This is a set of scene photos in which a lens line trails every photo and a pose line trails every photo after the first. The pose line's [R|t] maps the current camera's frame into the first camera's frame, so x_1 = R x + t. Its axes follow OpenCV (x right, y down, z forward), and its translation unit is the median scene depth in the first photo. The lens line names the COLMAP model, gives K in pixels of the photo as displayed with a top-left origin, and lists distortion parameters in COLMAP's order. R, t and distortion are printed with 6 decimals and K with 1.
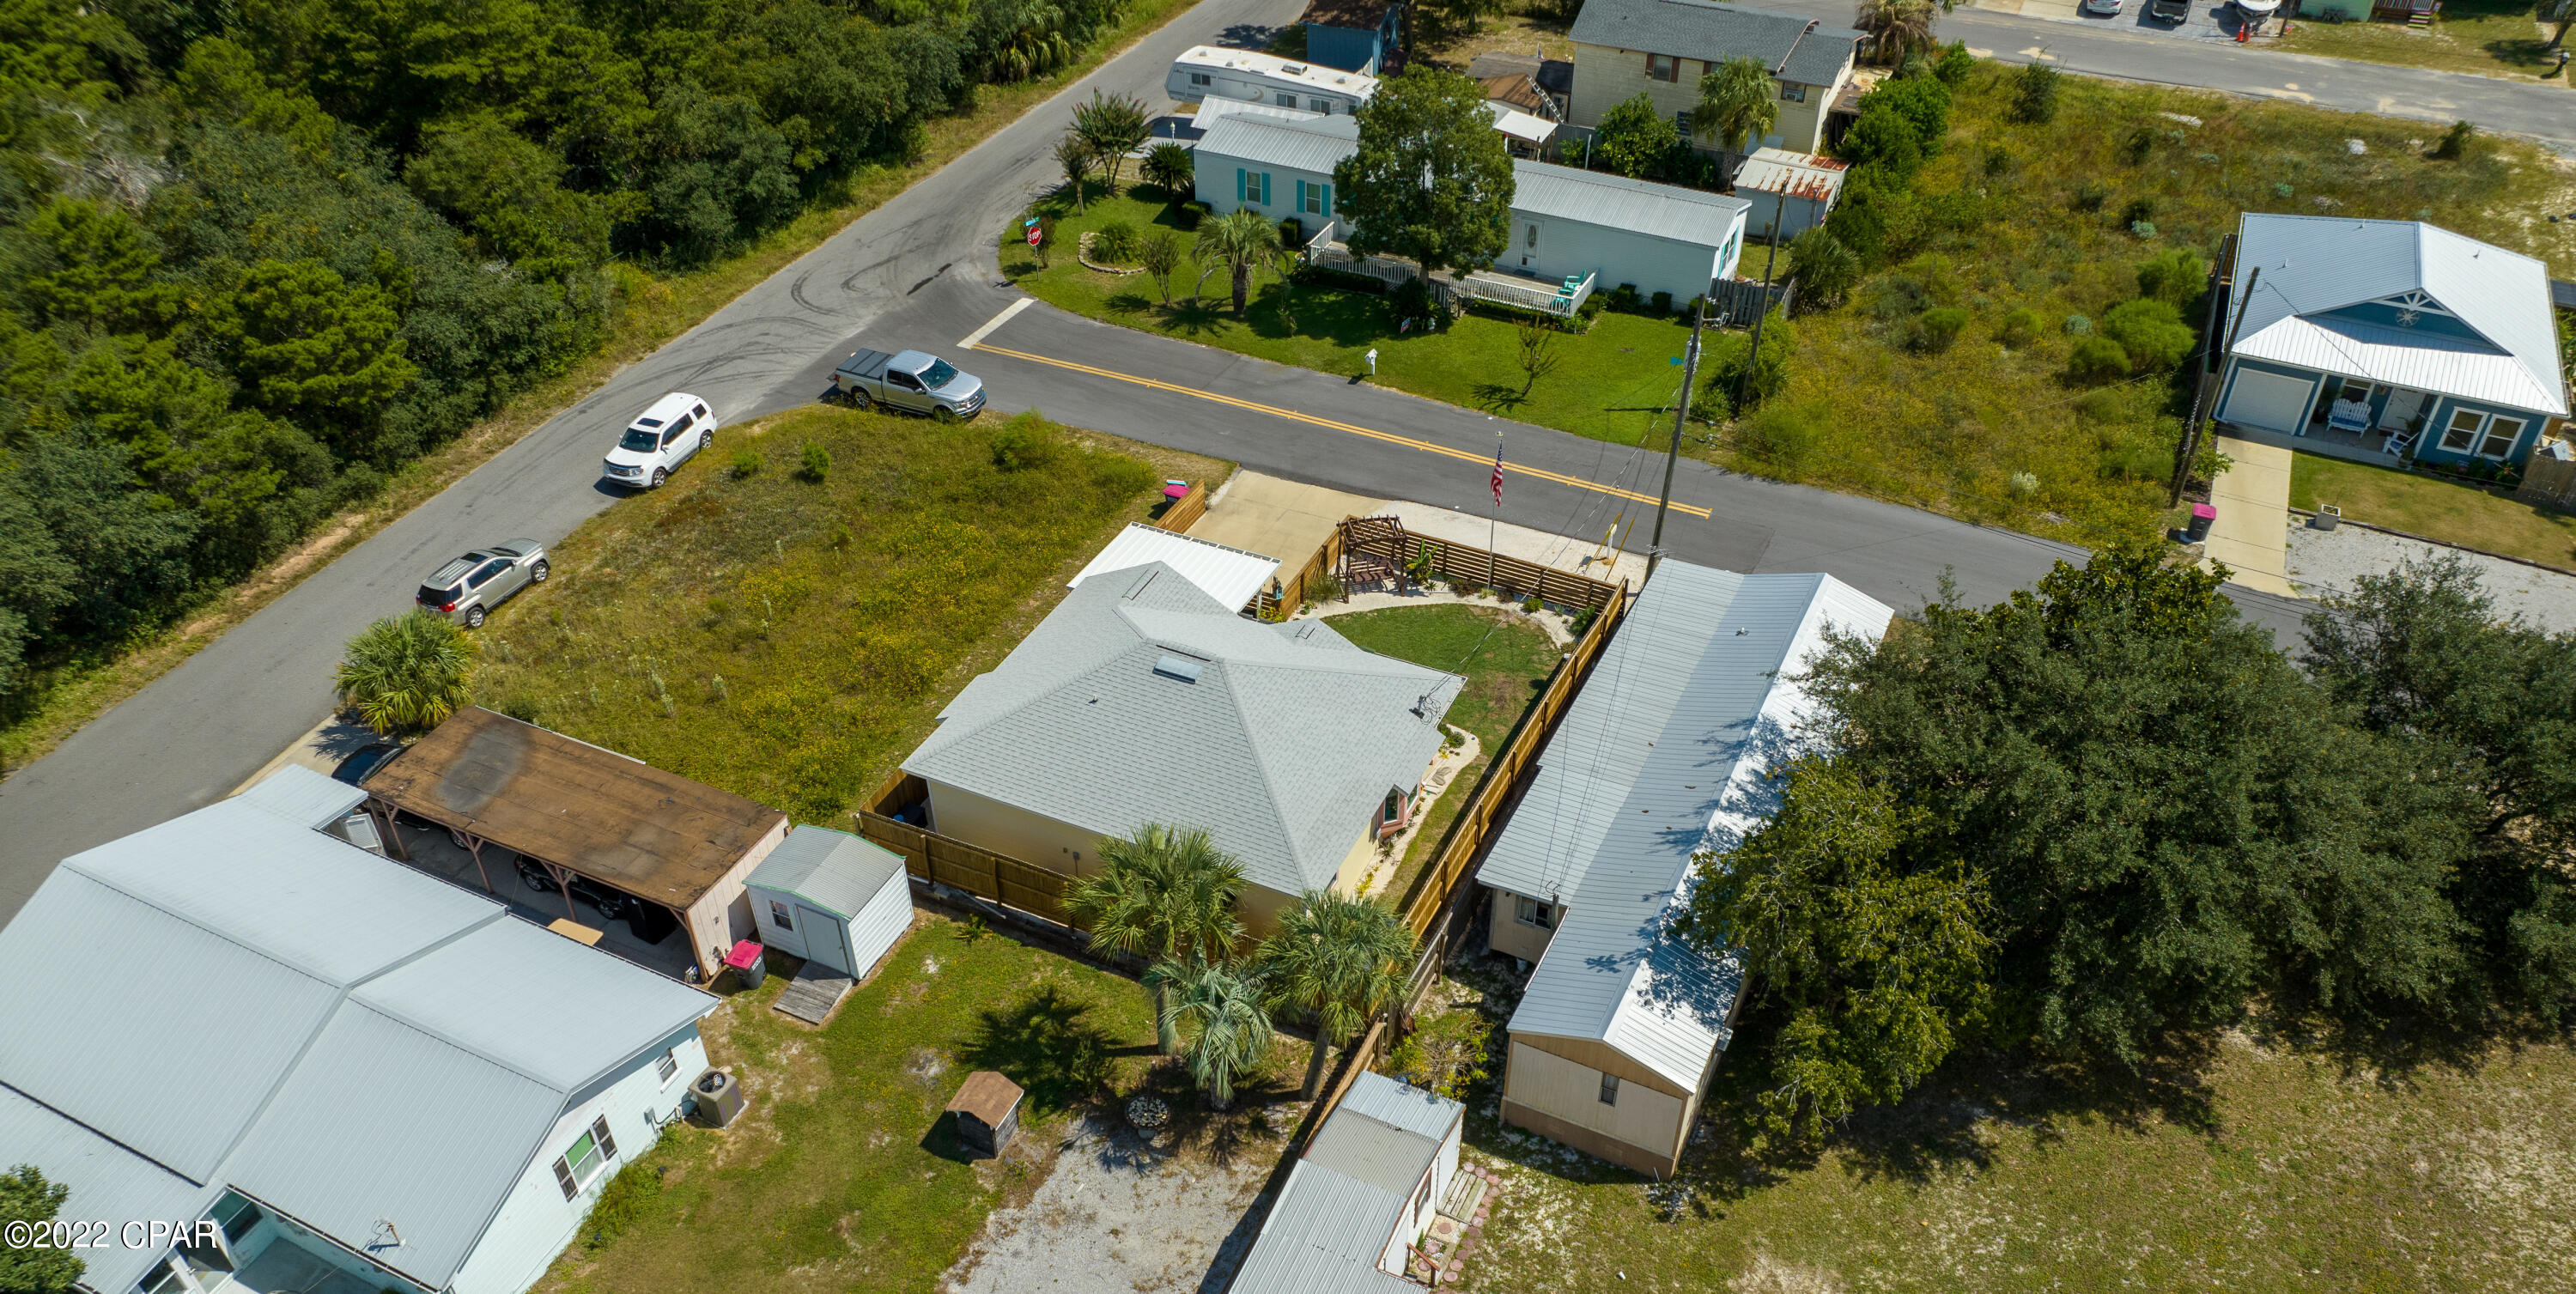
lens RADIAL K [[1714.7, 0, 1288.0], [0, 1714.7, 647.0], [0, 0, 1]] dist [-0.002765, 0.000278]
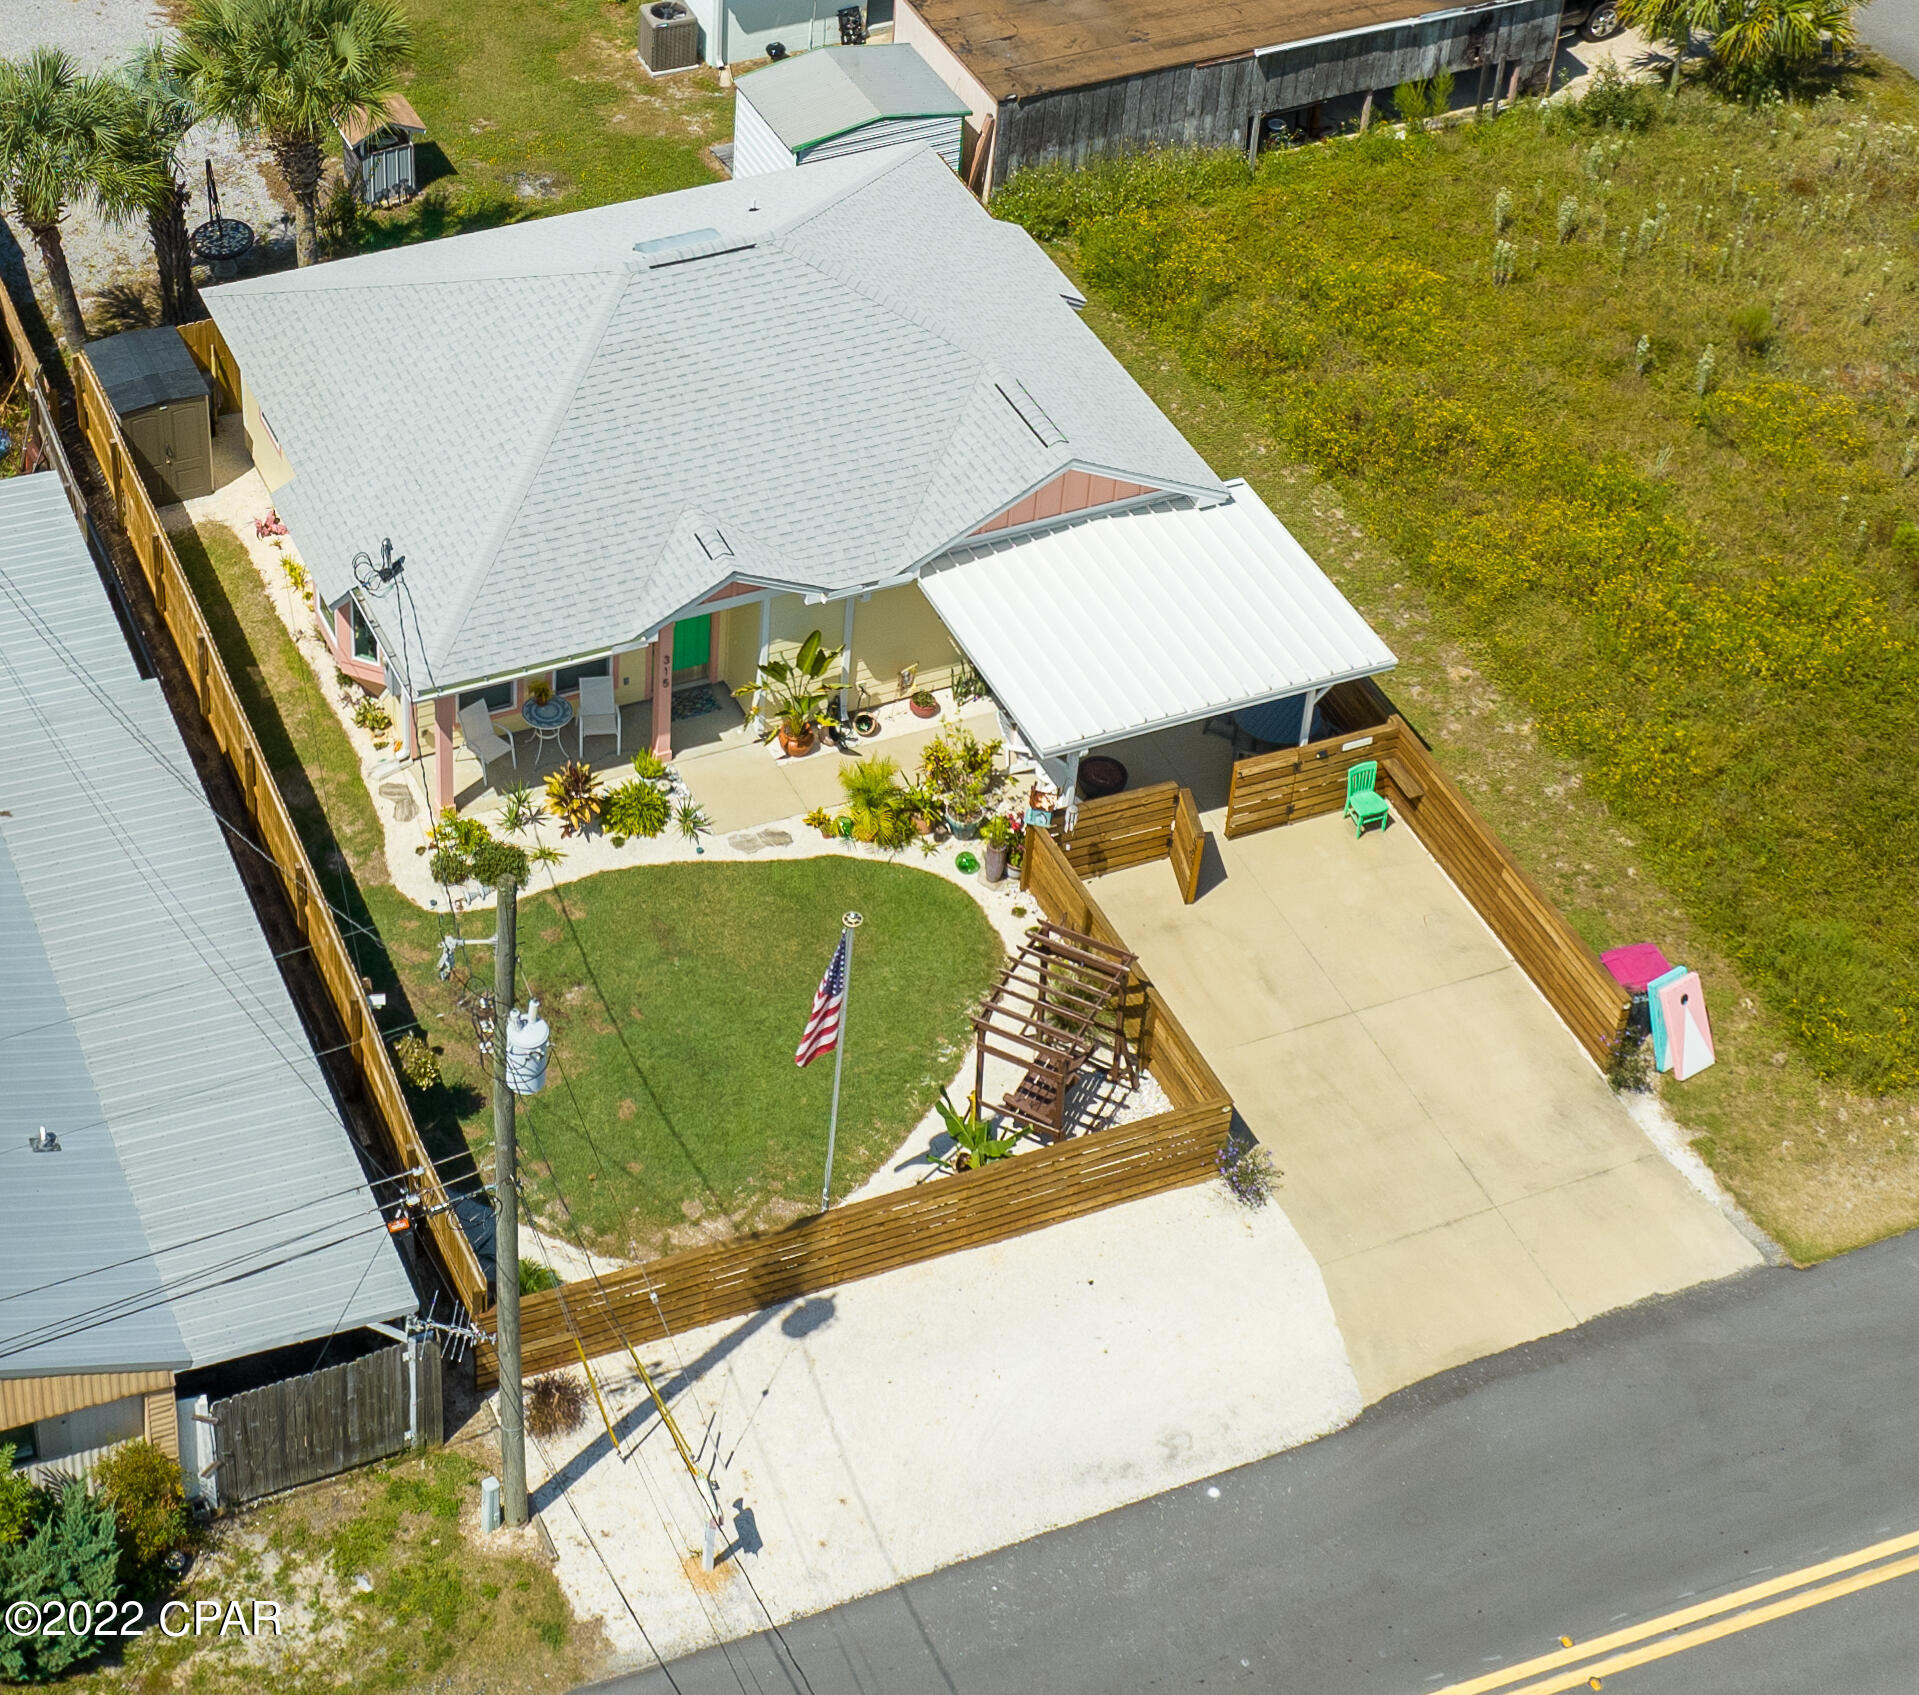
lens RADIAL K [[3870.3, 0, 959.5], [0, 3870.3, 847.5], [0, 0, 1]] dist [0.022977, 0.029174]
pose [[-0.641130, 0.491631, -0.589281, 0.646724], [-0.485315, 0.335091, 0.807579, -0.891523], [0.594493, 0.803750, 0.023759, 1.090199]]
